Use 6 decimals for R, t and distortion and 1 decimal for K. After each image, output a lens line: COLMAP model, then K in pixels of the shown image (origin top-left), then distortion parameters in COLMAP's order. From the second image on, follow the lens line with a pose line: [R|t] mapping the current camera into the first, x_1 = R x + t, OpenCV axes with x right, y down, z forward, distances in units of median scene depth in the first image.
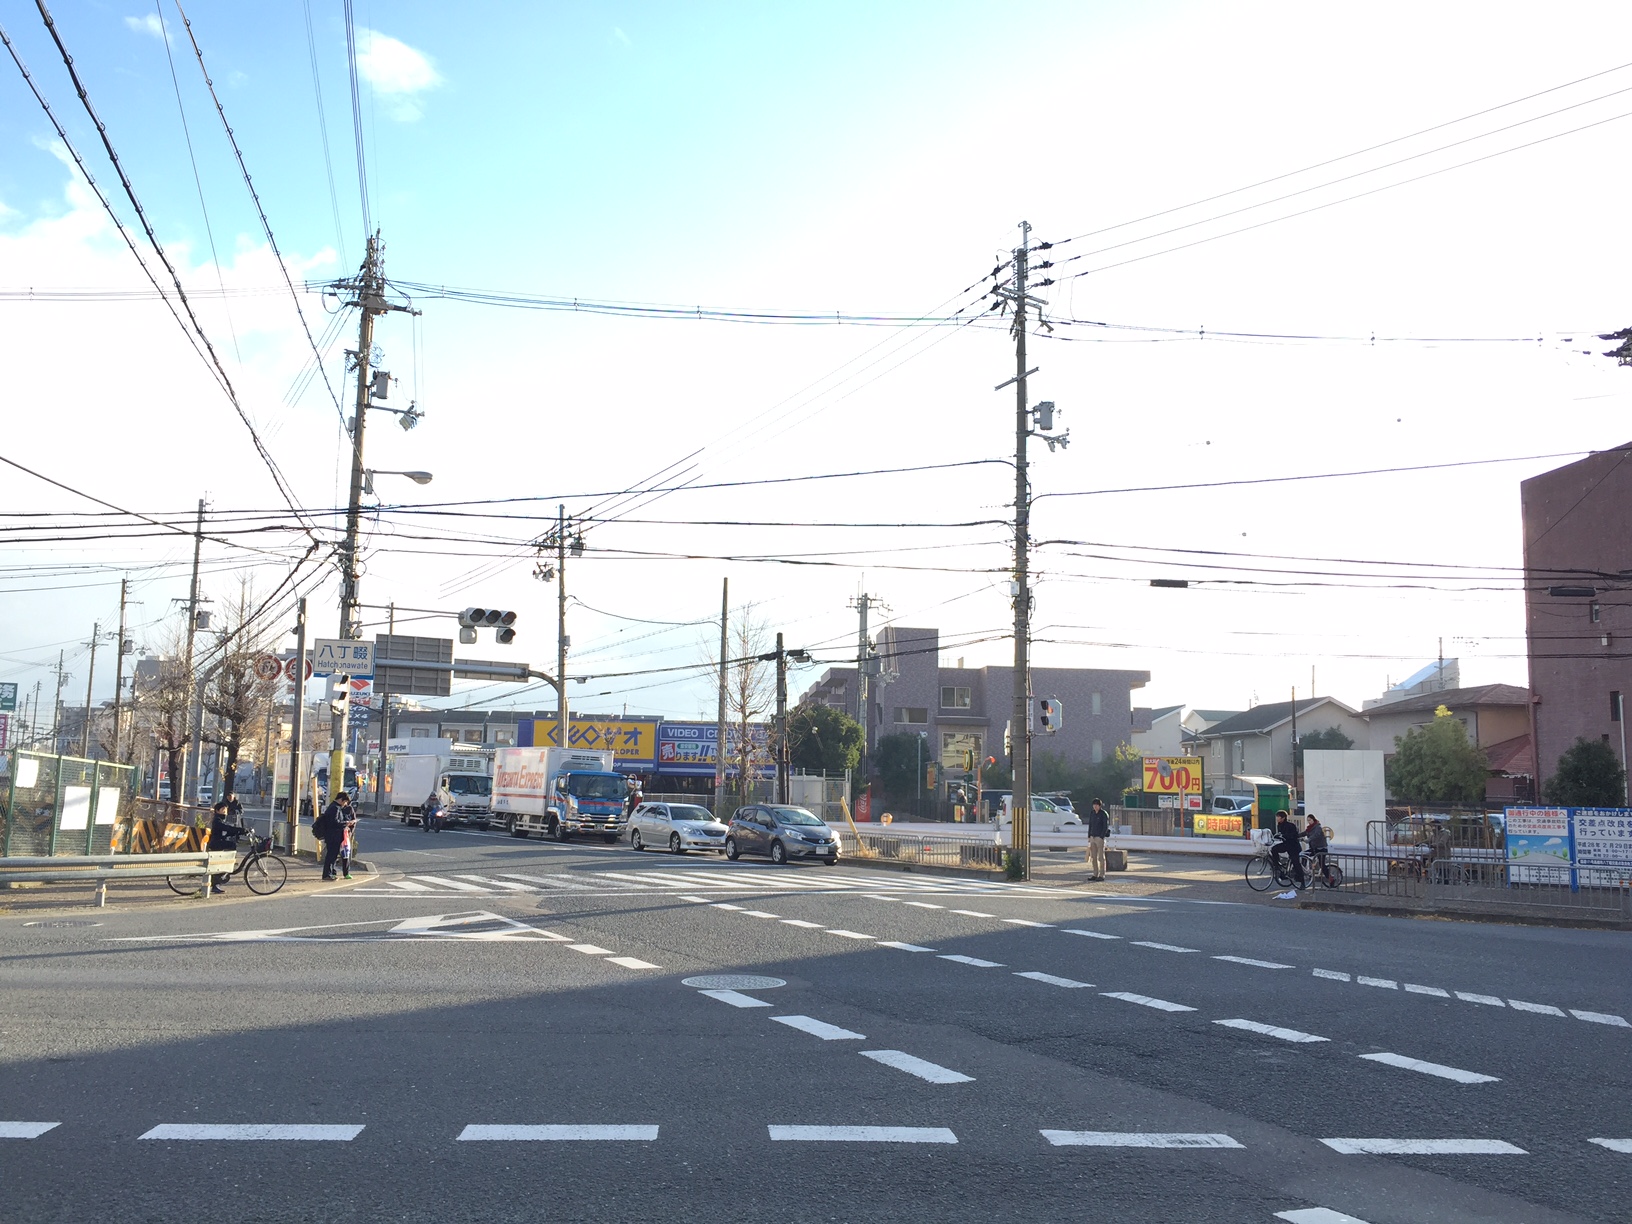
lens RADIAL K [[1401.1, 0, 816.0], [0, 1401.1, 612.0], [0, 0, 1]] dist [0.023493, -0.008451]
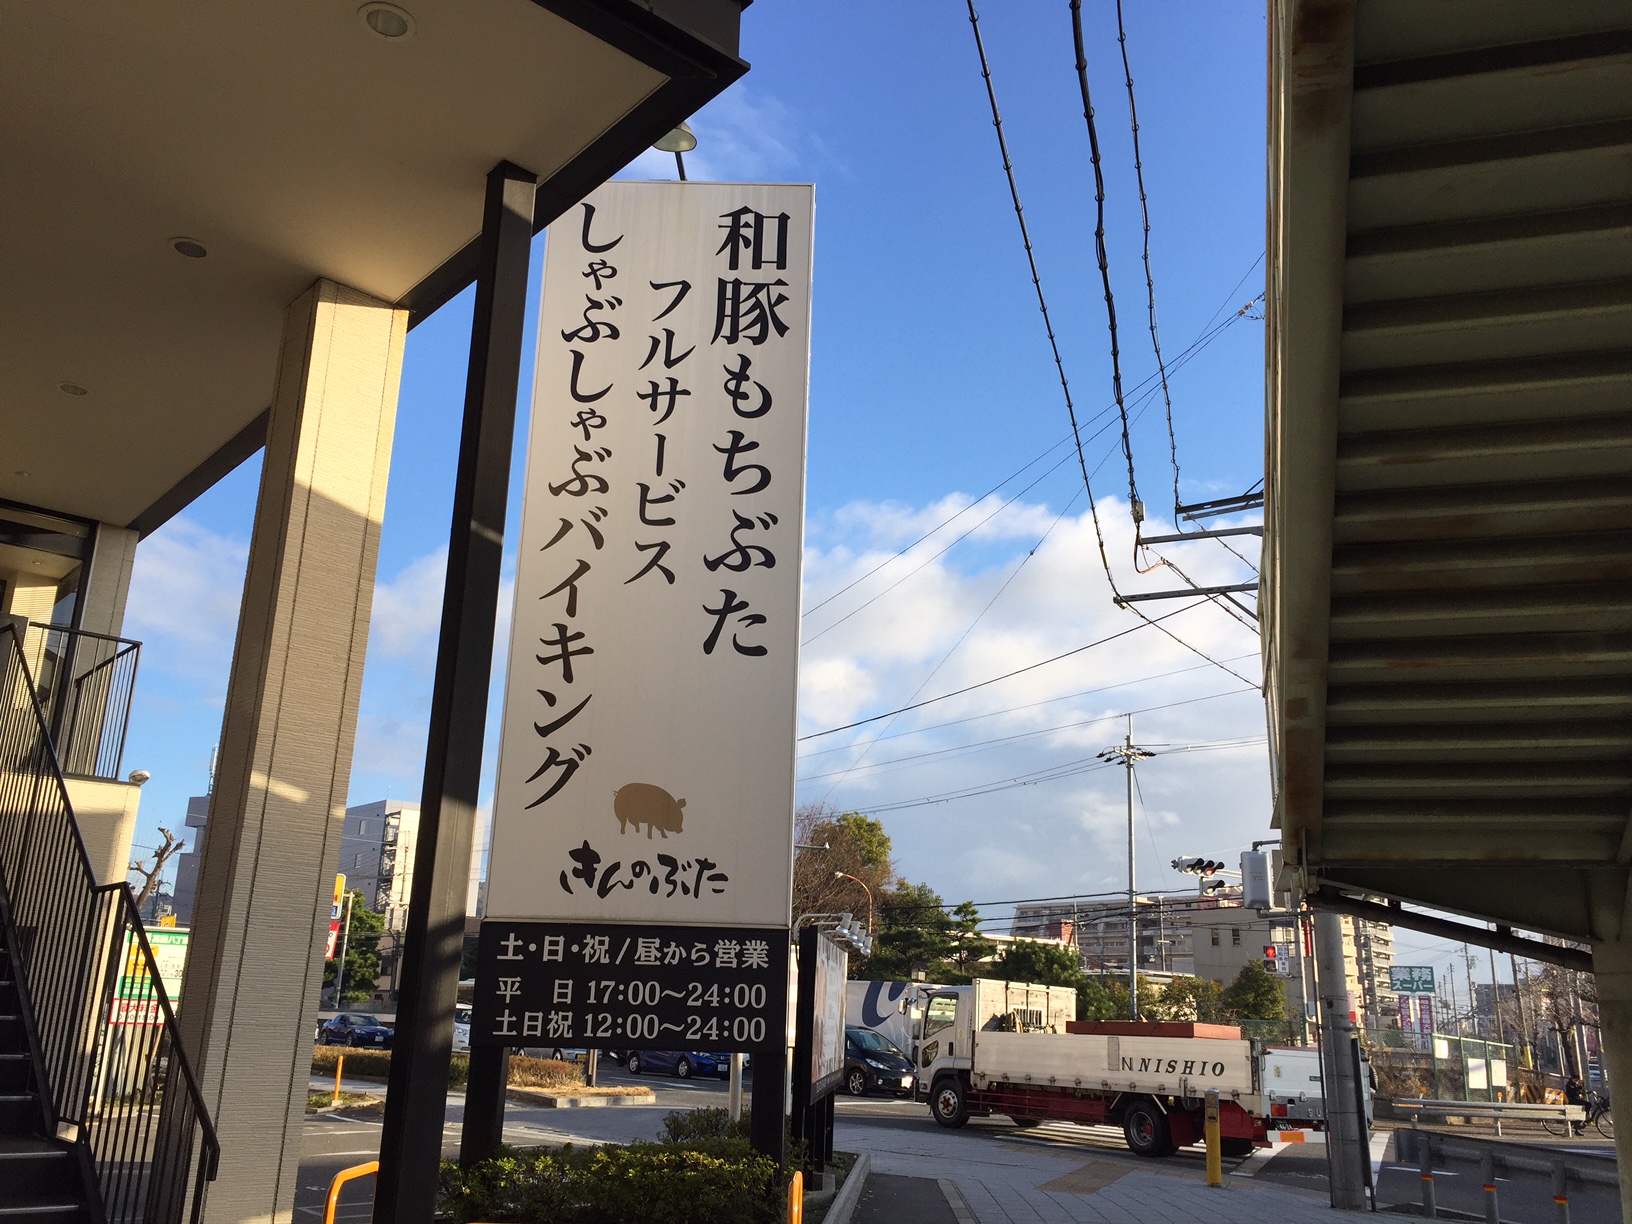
lens RADIAL K [[1401.1, 0, 816.0], [0, 1401.1, 612.0], [0, 0, 1]] dist [0.023493, -0.008451]
pose [[0.607096, -0.229244, -0.760843, 0.290423], [0.081912, 0.970436, -0.227036, -0.052508], [0.790396, 0.075510, 0.607925, -0.486772]]
